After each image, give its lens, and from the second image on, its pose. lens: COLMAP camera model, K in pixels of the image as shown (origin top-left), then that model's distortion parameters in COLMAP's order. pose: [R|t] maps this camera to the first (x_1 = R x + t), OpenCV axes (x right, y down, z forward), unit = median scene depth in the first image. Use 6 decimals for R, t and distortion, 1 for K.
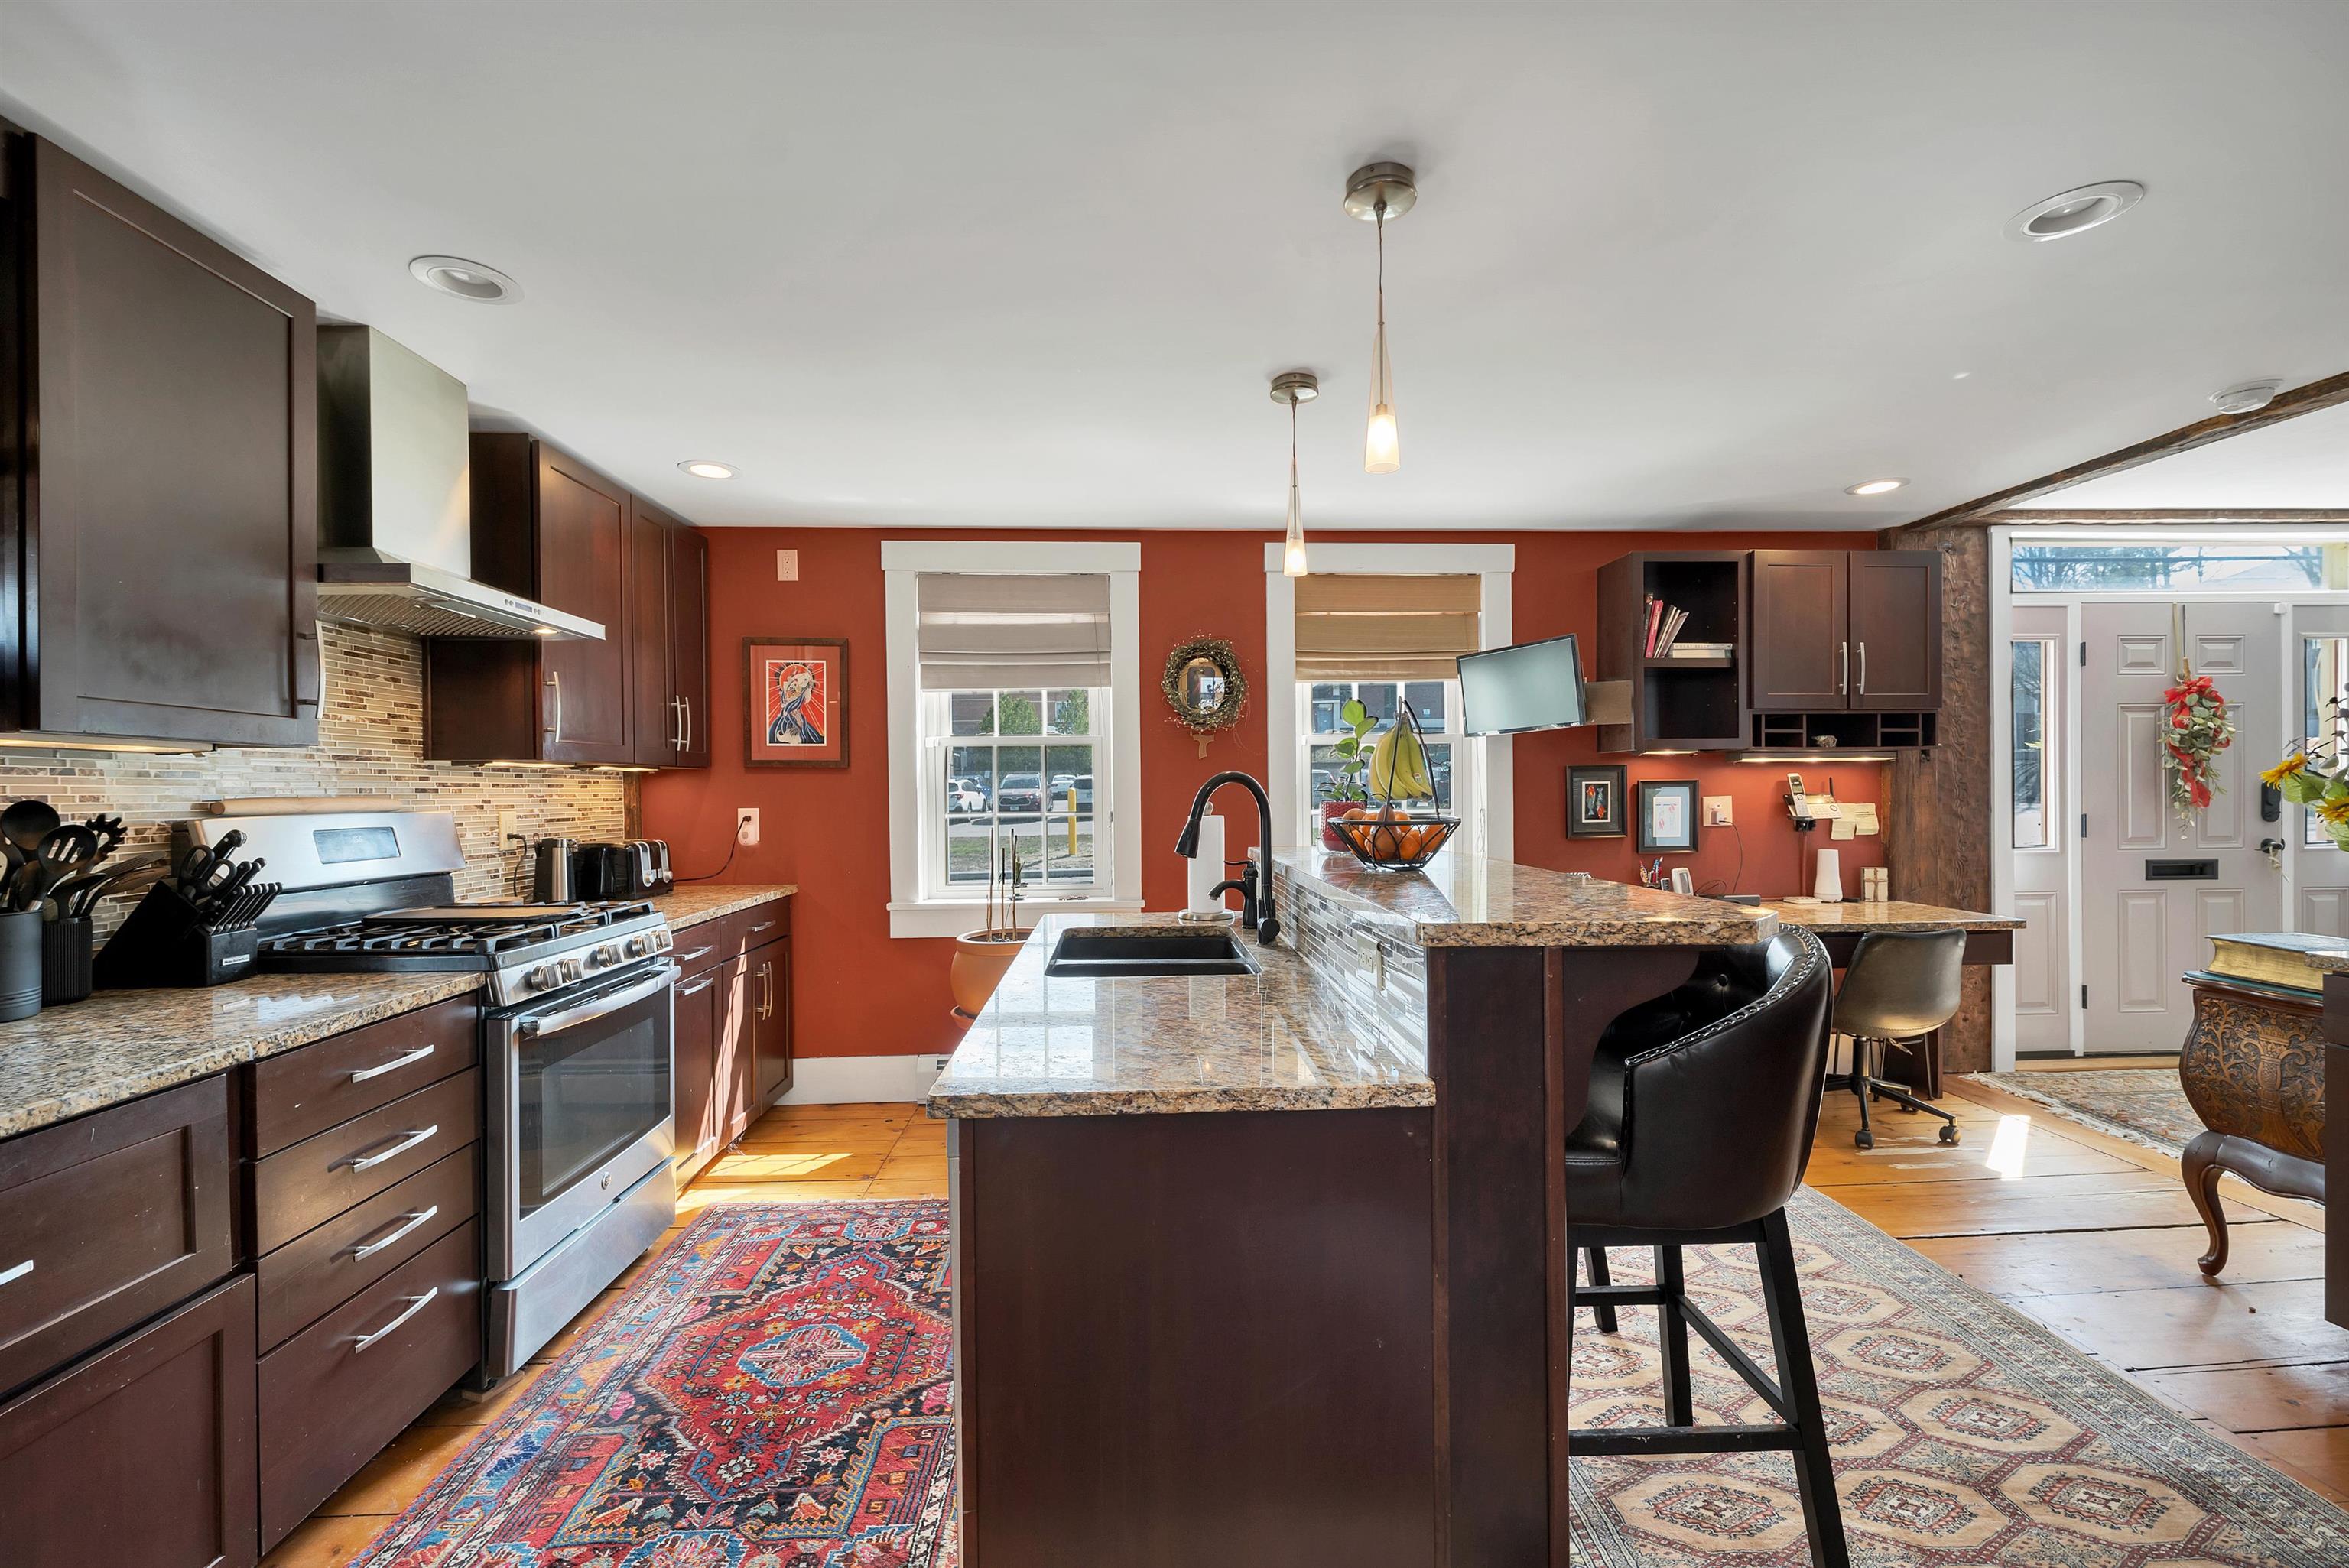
lens RADIAL K [[993.4, 0, 1200.4], [0, 993.4, 793.8], [0, 0, 1]] dist [0.001316, 0.001501]
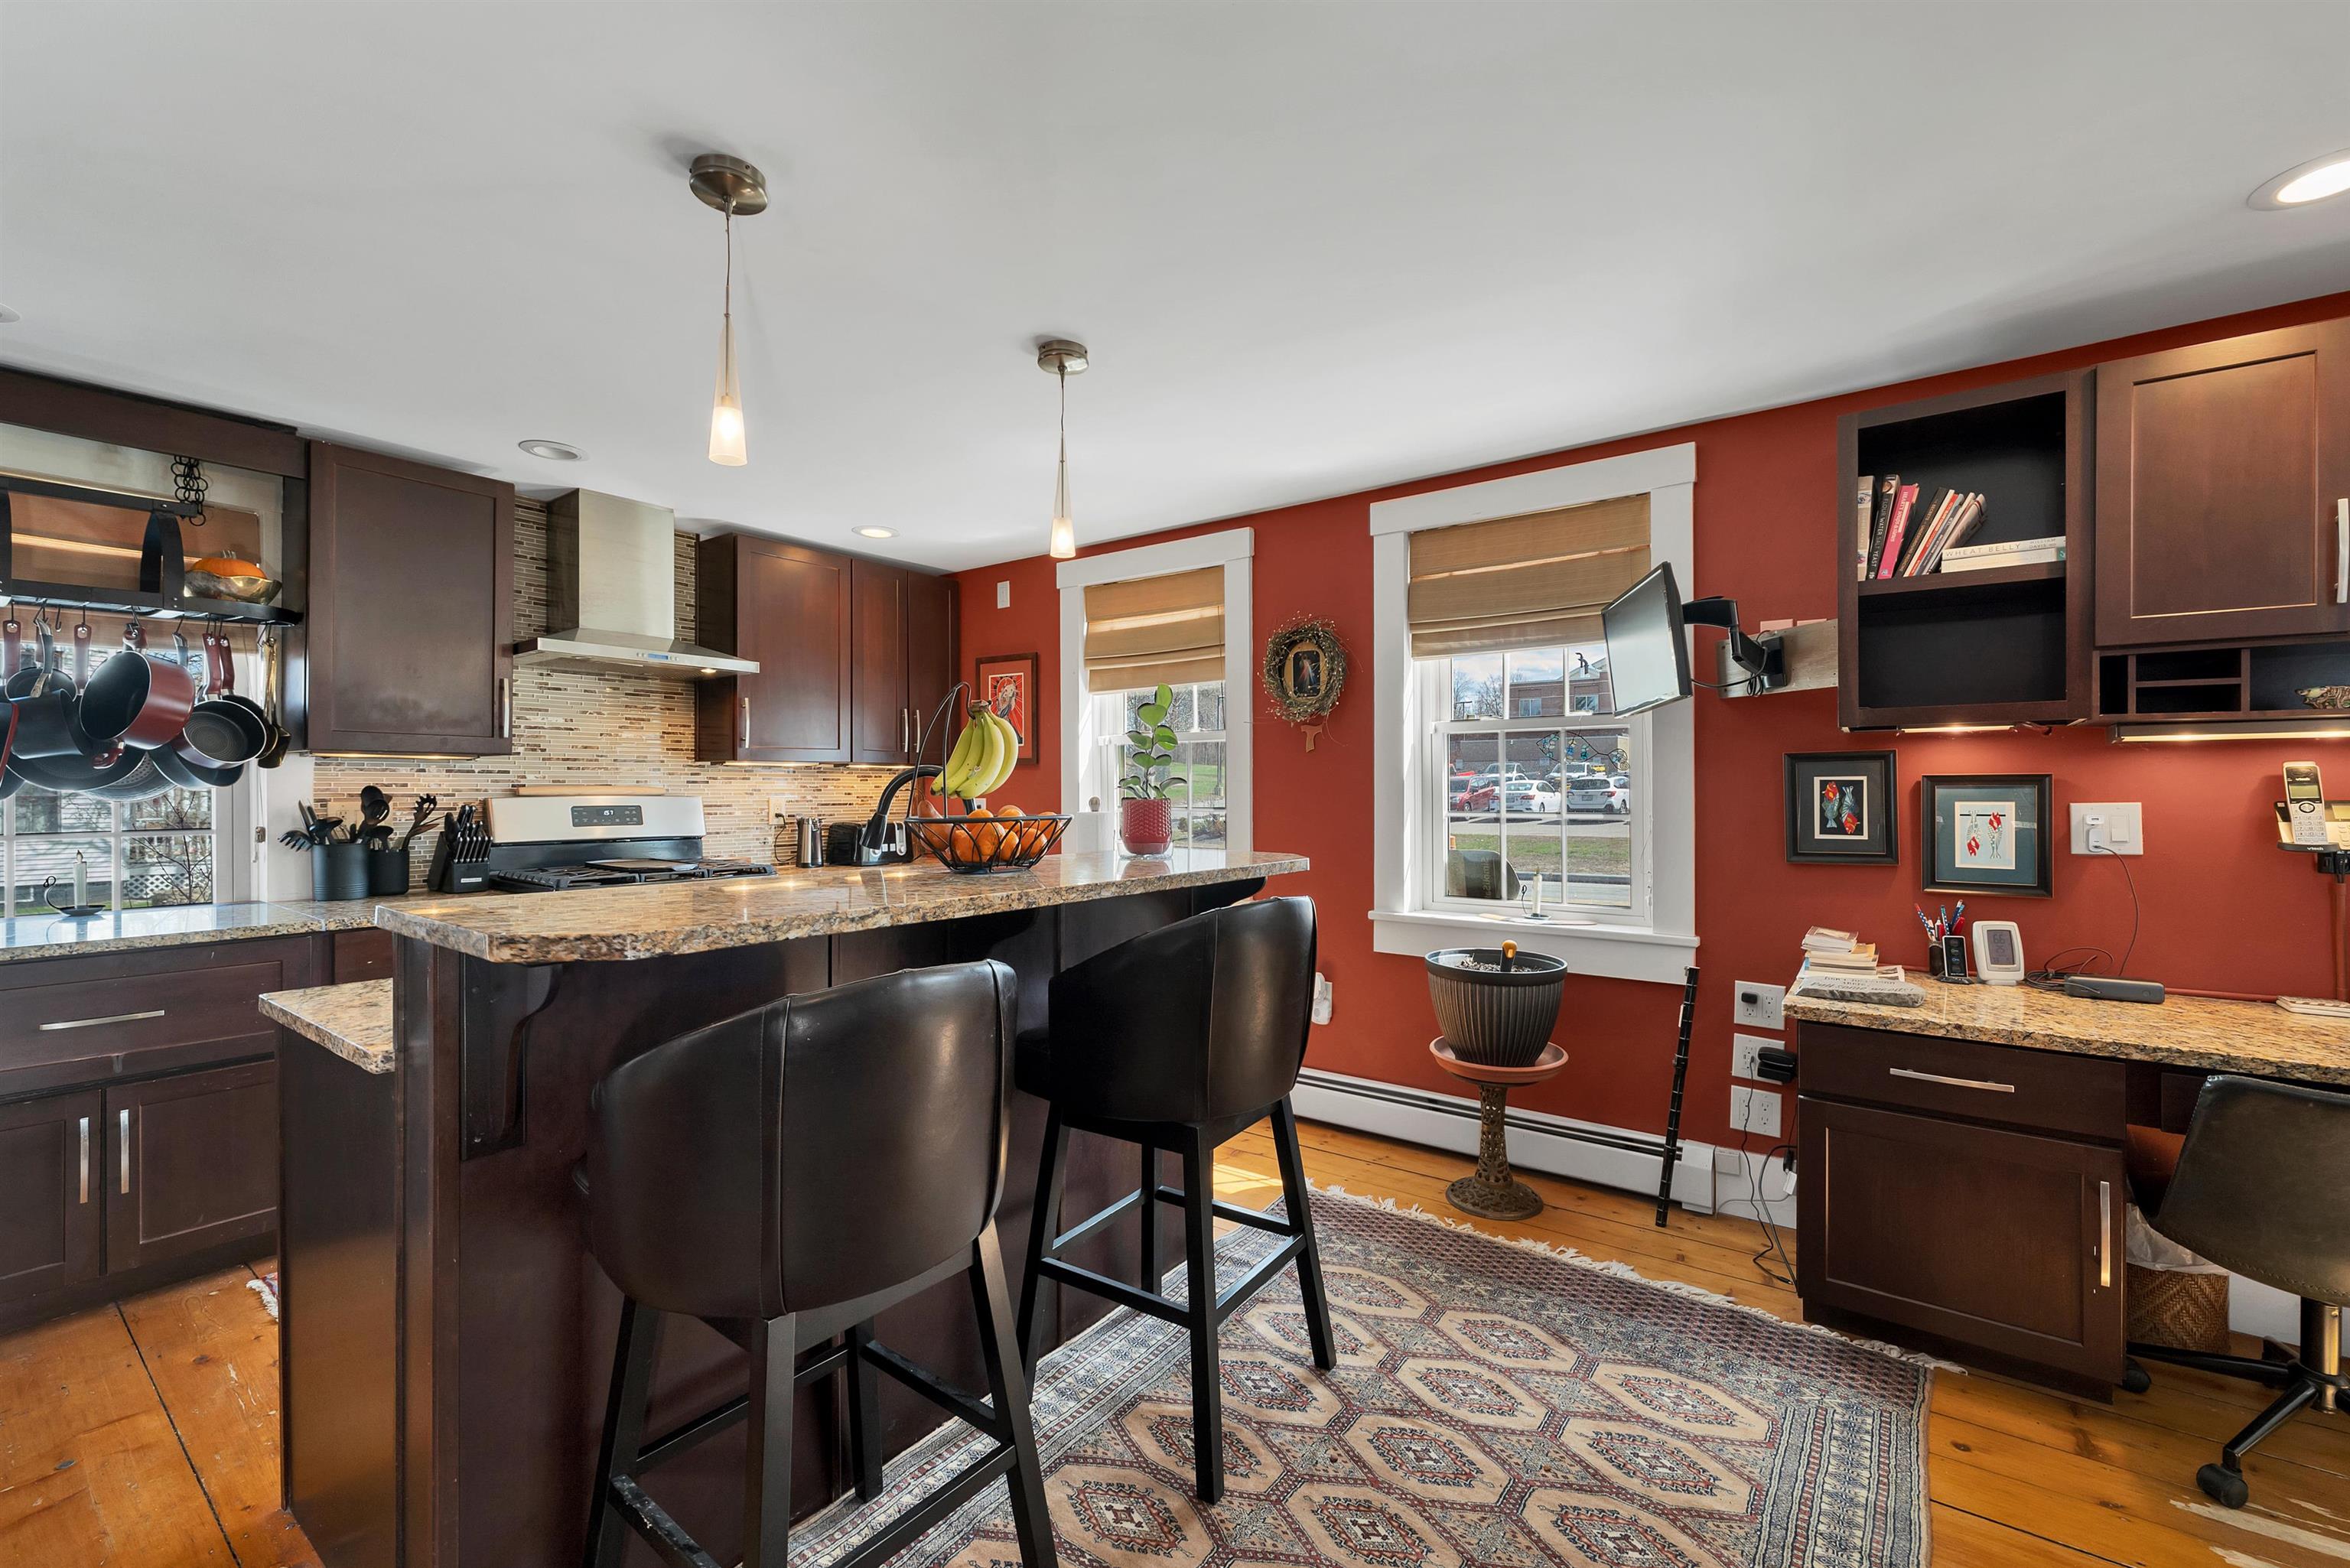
lens RADIAL K [[993.9, 0, 1193.2], [0, 993.9, 779.7], [0, 0, 1]] dist [0.001316, 0.001501]
pose [[0.760058, 0.002263, -0.649851, 0.520450], [-0.009538, 0.999925, -0.007673, -0.001773], [0.649785, 0.012030, 0.760023, 0.240752]]
